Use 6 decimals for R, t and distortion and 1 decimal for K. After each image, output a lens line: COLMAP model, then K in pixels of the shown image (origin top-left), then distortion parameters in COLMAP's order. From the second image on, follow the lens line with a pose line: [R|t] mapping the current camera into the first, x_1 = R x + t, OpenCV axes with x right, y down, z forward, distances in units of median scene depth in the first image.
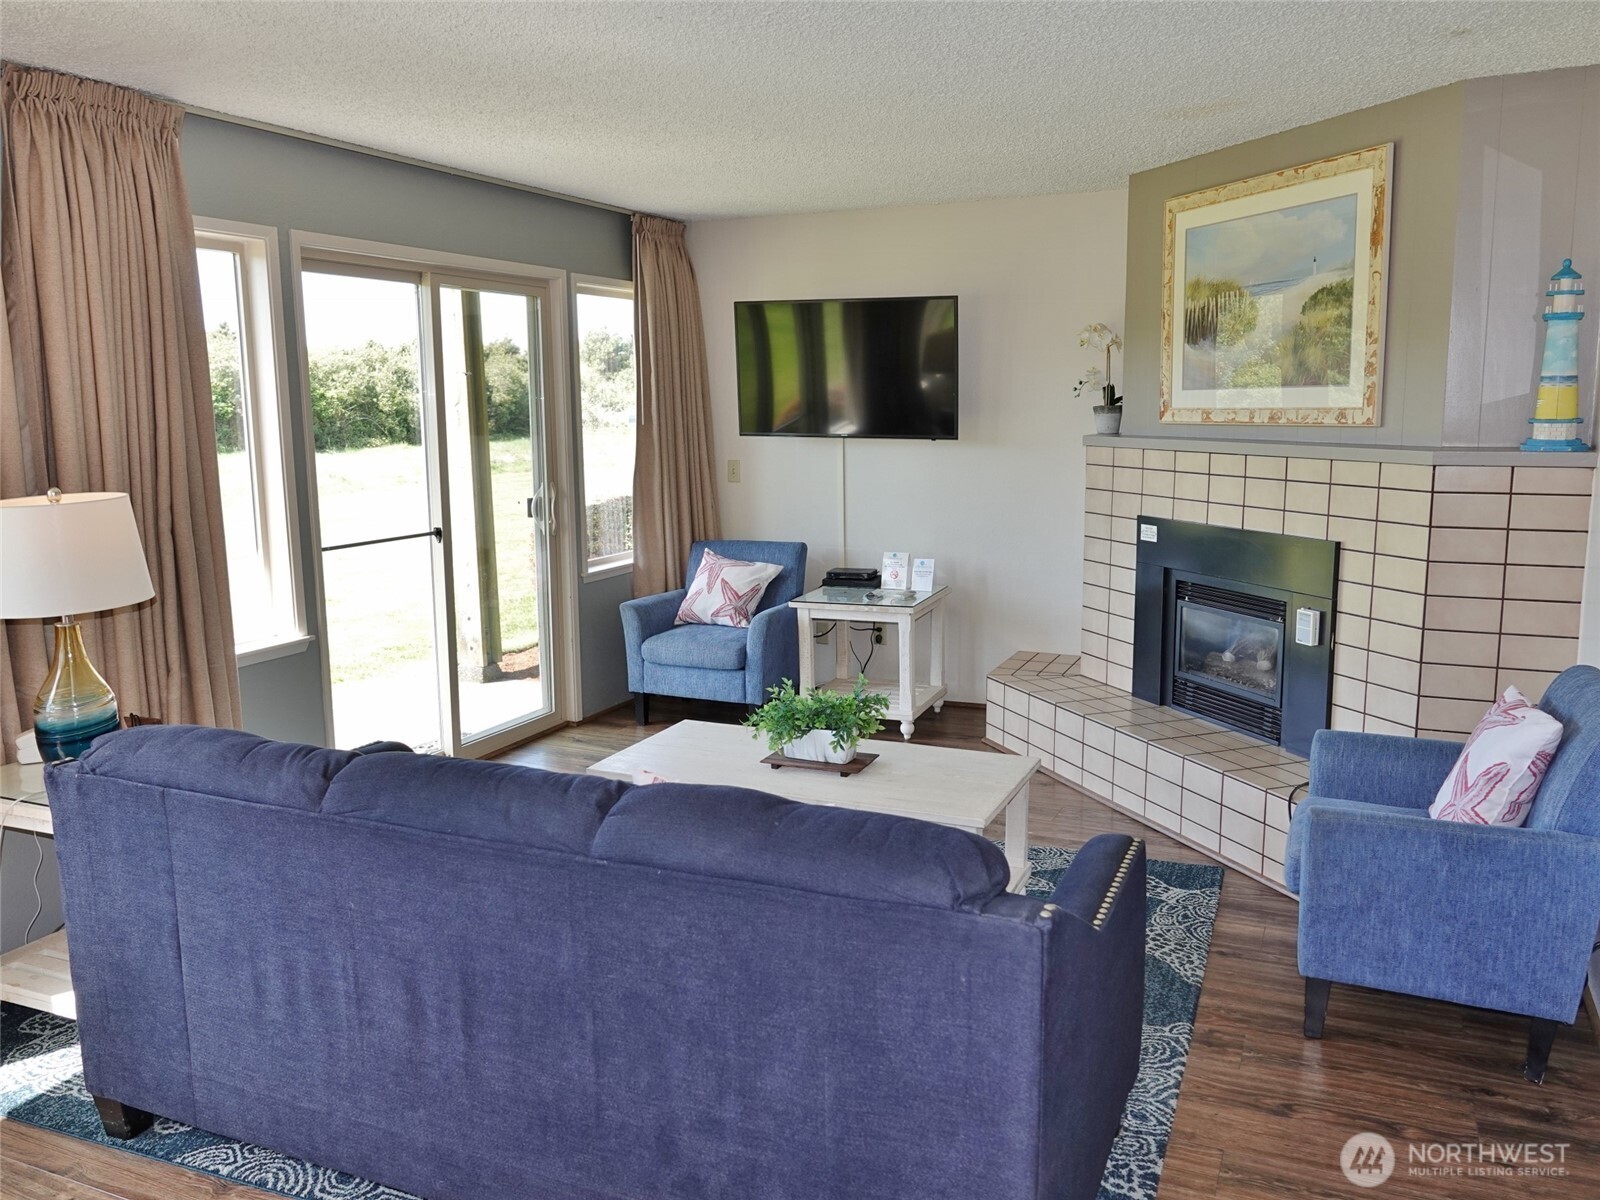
lens RADIAL K [[1257.3, 0, 805.2], [0, 1257.3, 593.2], [0, 0, 1]] dist [0.004155, 0.003987]
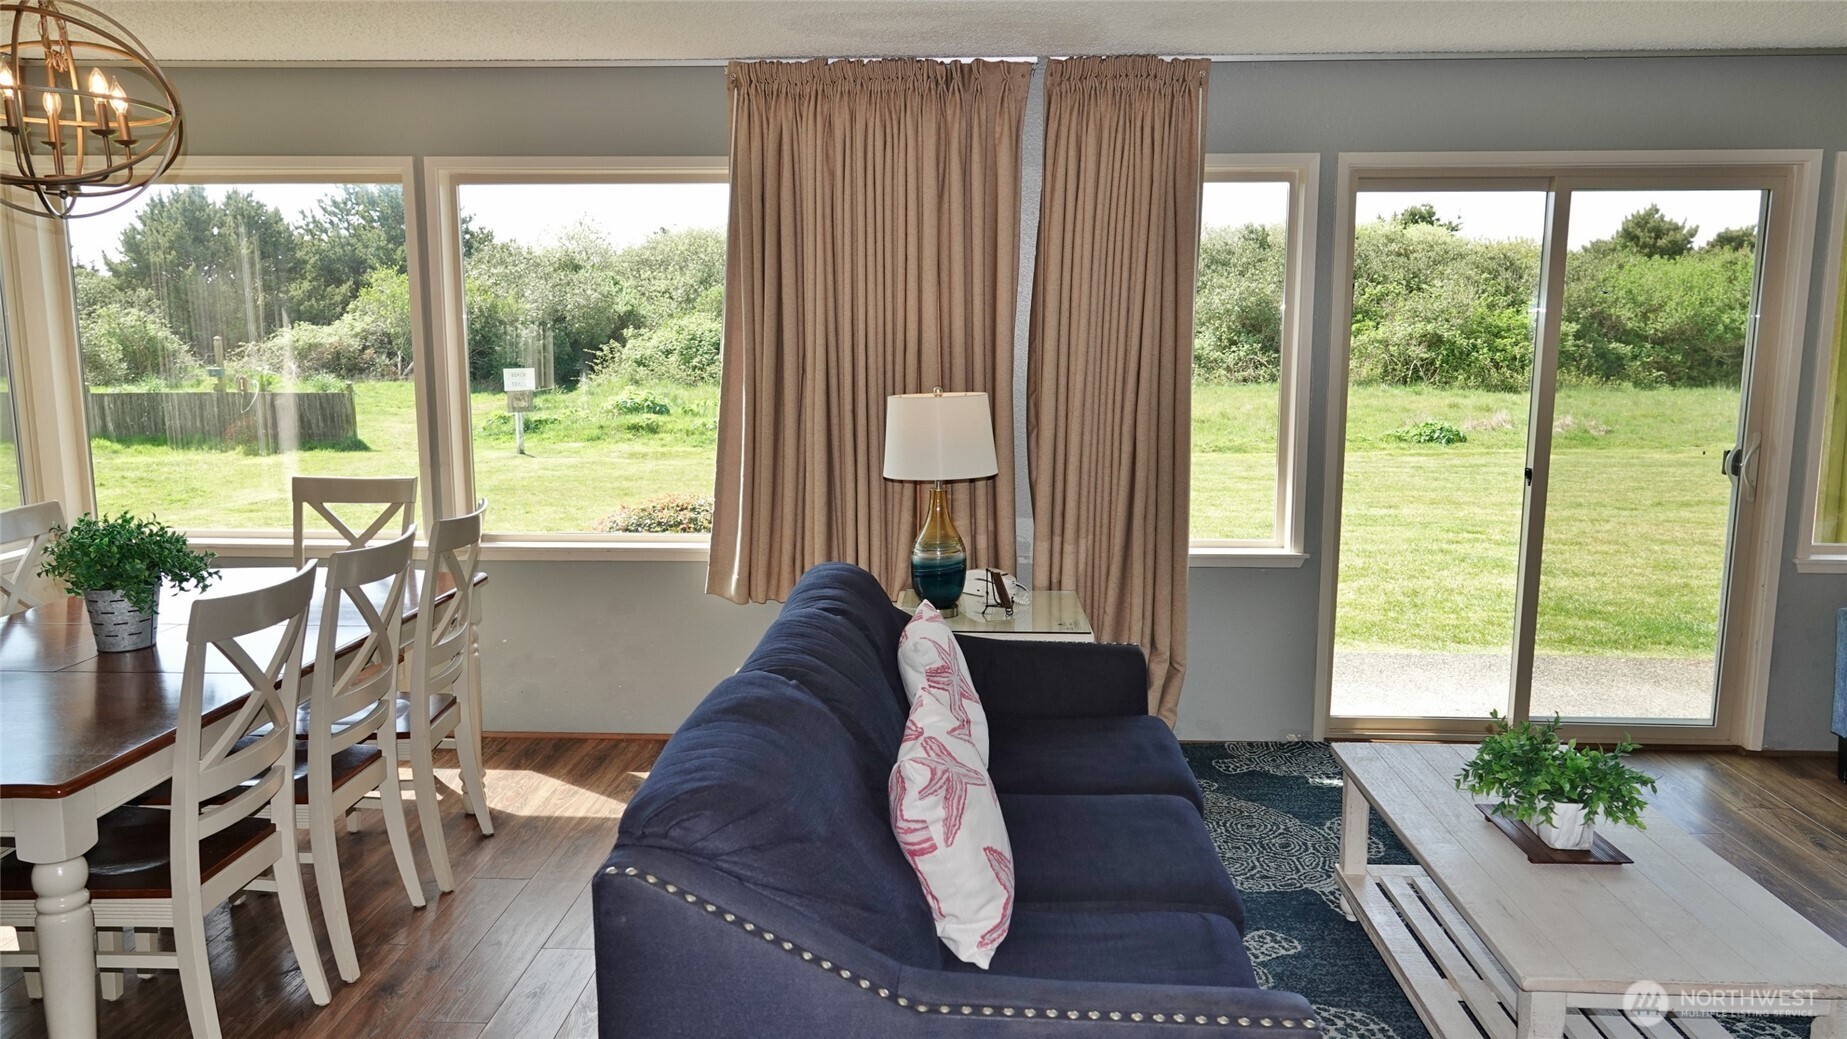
lens RADIAL K [[1284.4, 0, 923.6], [0, 1284.4, 511.2], [0, 0, 1]] dist [0.006097, -0.001966]
pose [[0.366807, 0.145739, -0.918810, 0.400382], [-0.147716, 0.984247, 0.097147, -0.050419], [0.918495, 0.100089, 0.382557, 0.289761]]
